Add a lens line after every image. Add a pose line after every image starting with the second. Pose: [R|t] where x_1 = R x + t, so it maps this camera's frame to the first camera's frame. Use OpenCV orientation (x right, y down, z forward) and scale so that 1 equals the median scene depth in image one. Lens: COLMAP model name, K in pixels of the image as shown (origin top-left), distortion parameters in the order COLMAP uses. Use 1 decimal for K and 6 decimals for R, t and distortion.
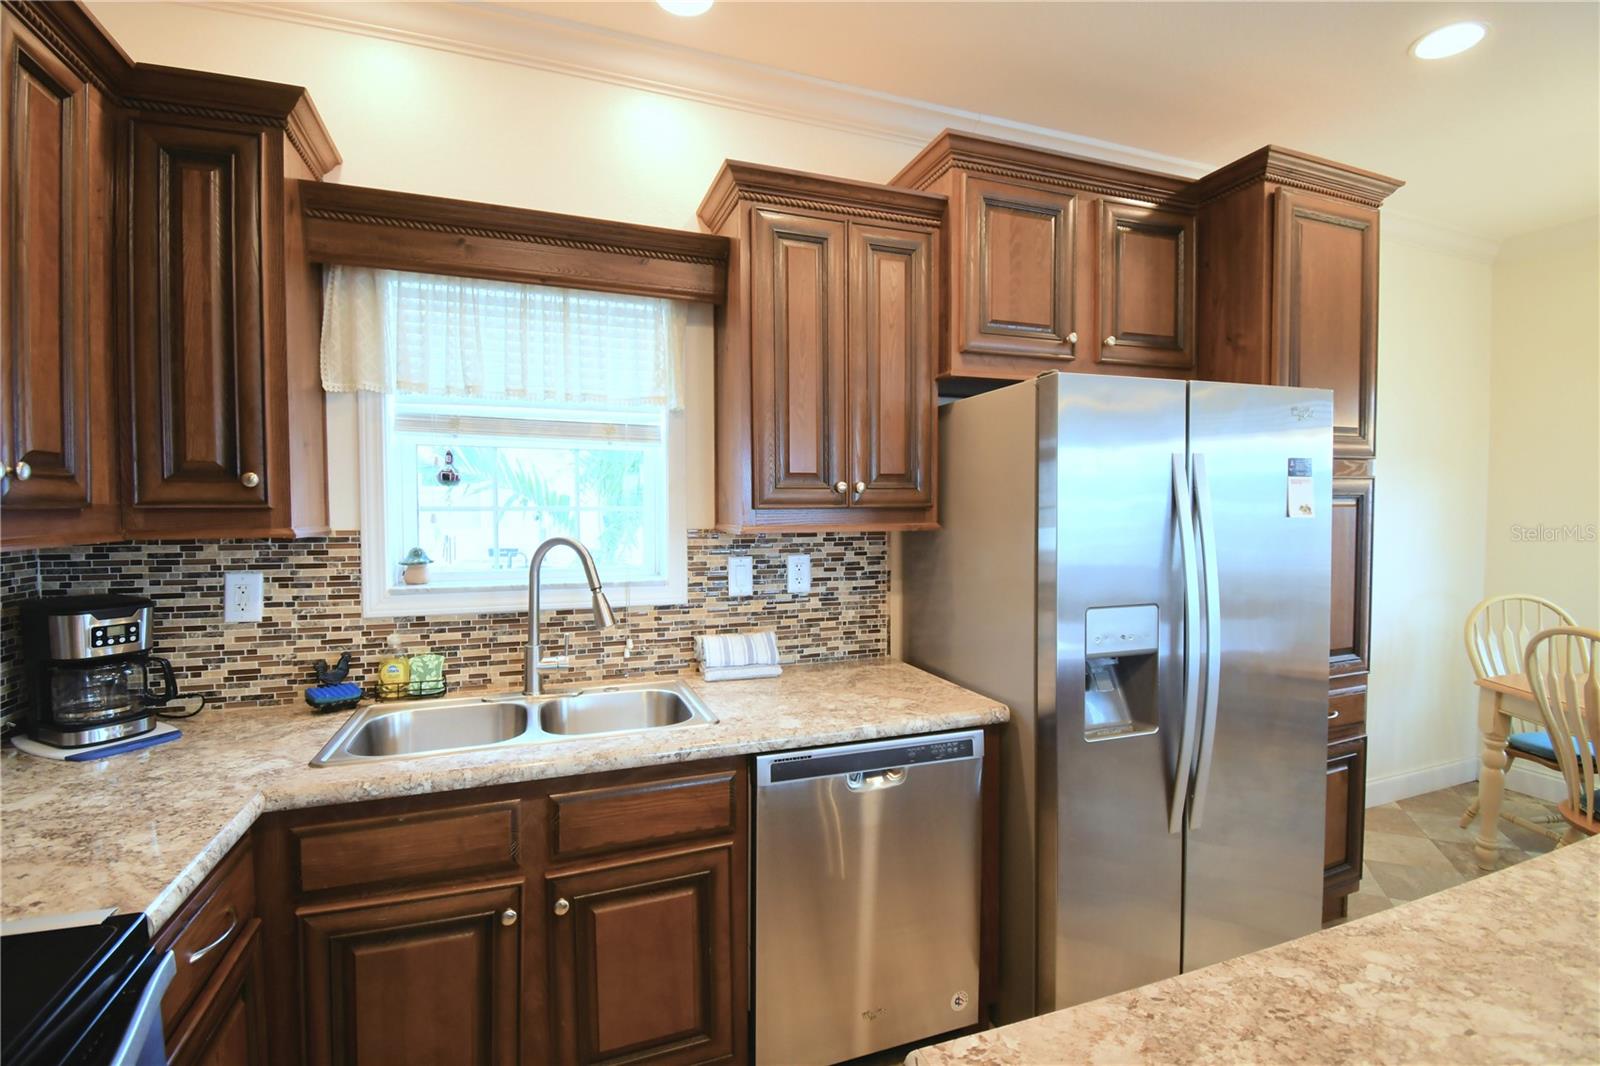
lens RADIAL K [[698.1, 0, 801.1], [0, 698.1, 525.0], [0, 0, 1]] dist [0.011289, -0.019202]
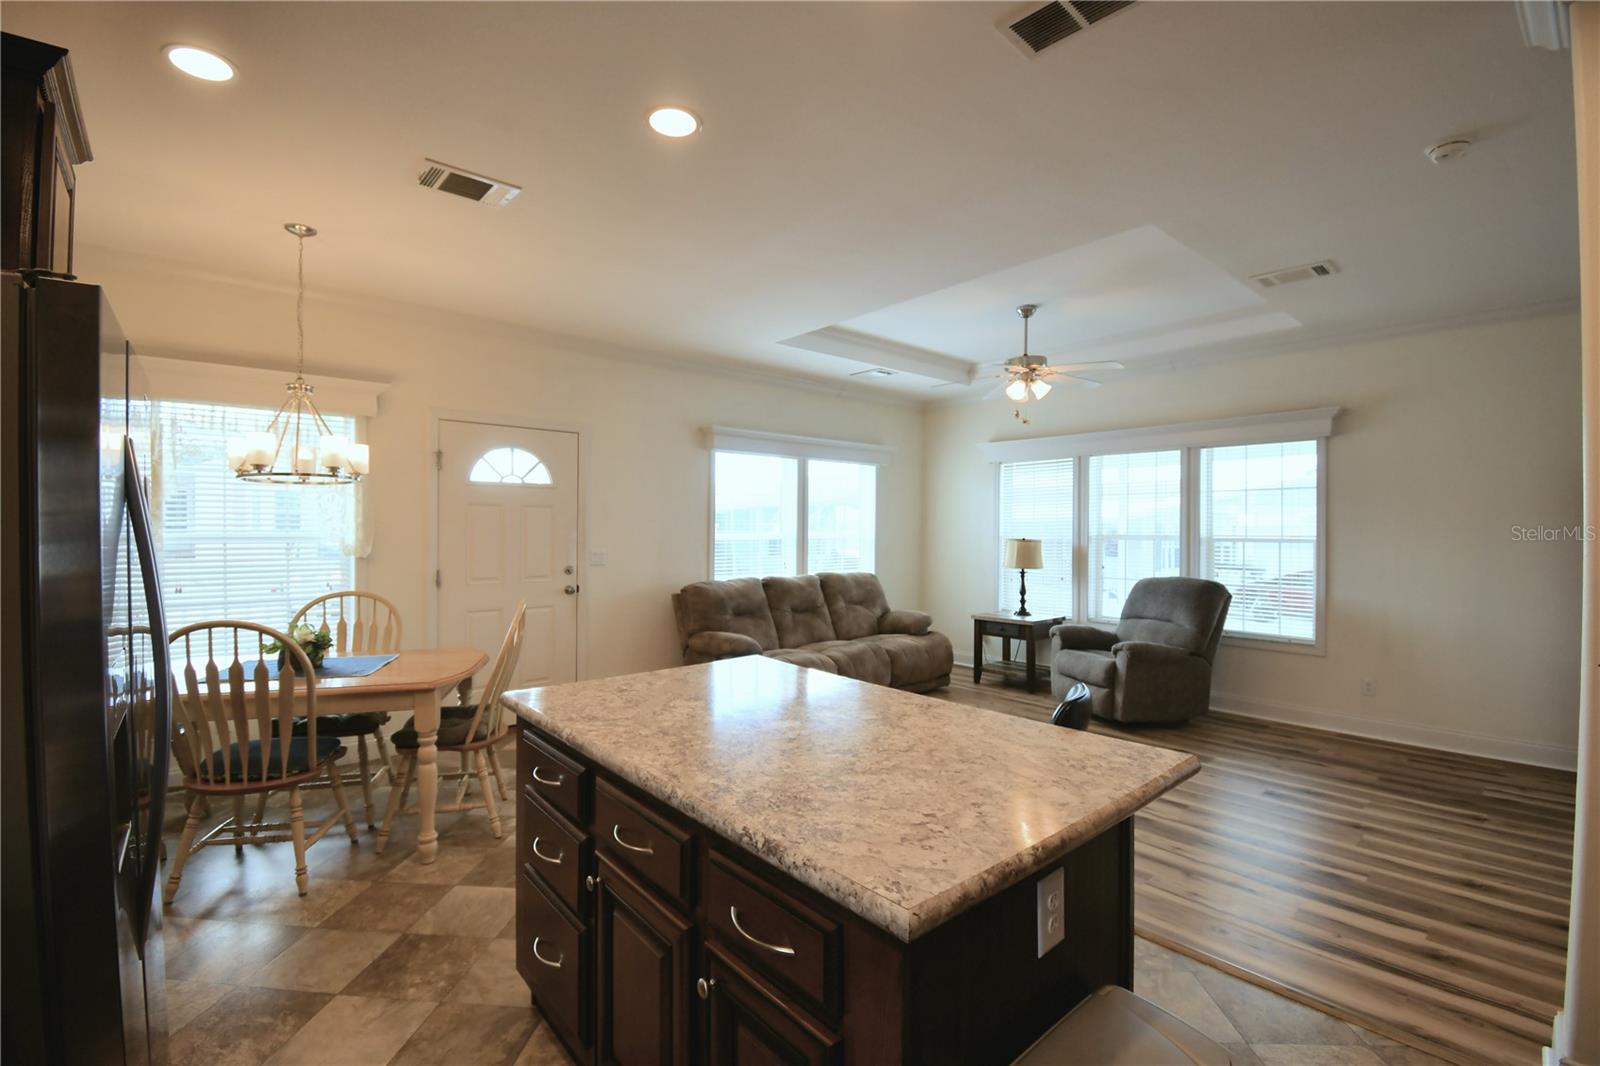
lens RADIAL K [[698.1, 0, 790.9], [0, 698.1, 534.6], [0, 0, 1]] dist [0.011289, -0.019202]
pose [[-0.350670, -0.012738, 0.936412, -0.344354], [0.022092, 0.999517, 0.021870, -0.001633], [-0.936238, 0.028356, -0.350219, 0.568458]]
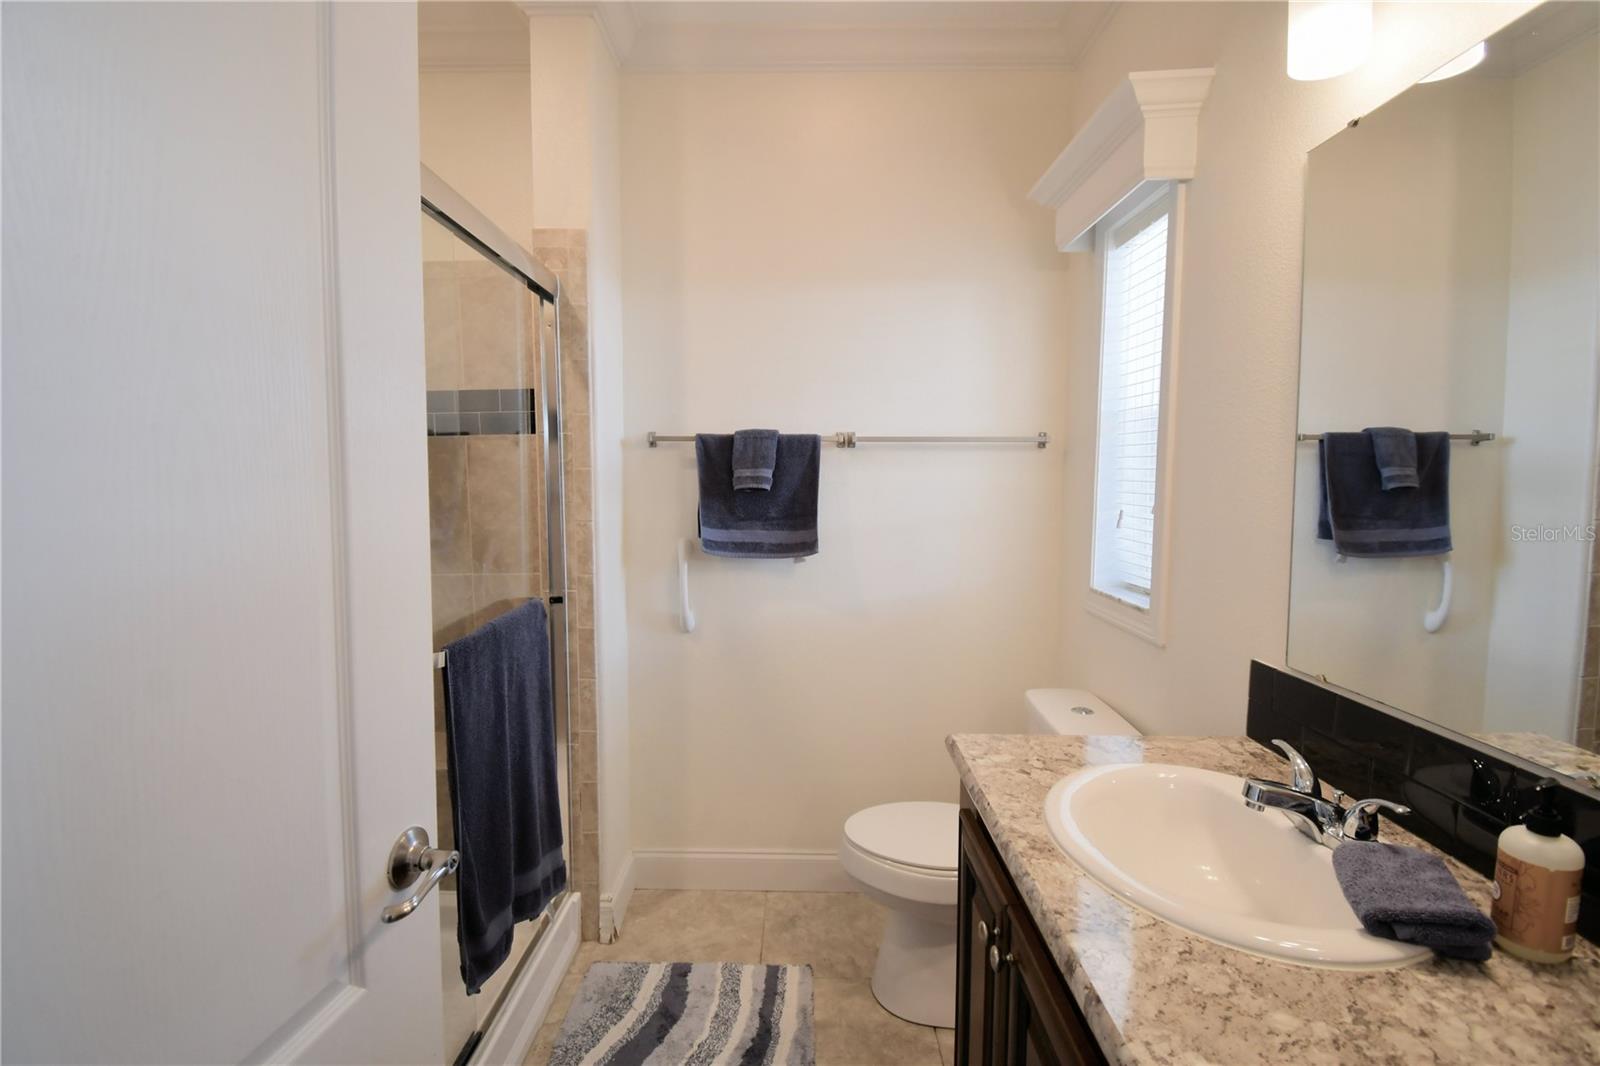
lens RADIAL K [[724.1, 0, 787.9], [0, 724.1, 522.0], [0, 0, 1]] dist [-0.006874, -0.012800]
pose [[-0.365537, 0.053901, -0.929235, 0.839105], [-0.037695, 0.996646, 0.072639, 0.007513], [0.930033, 0.061580, -0.362279, 0.266059]]
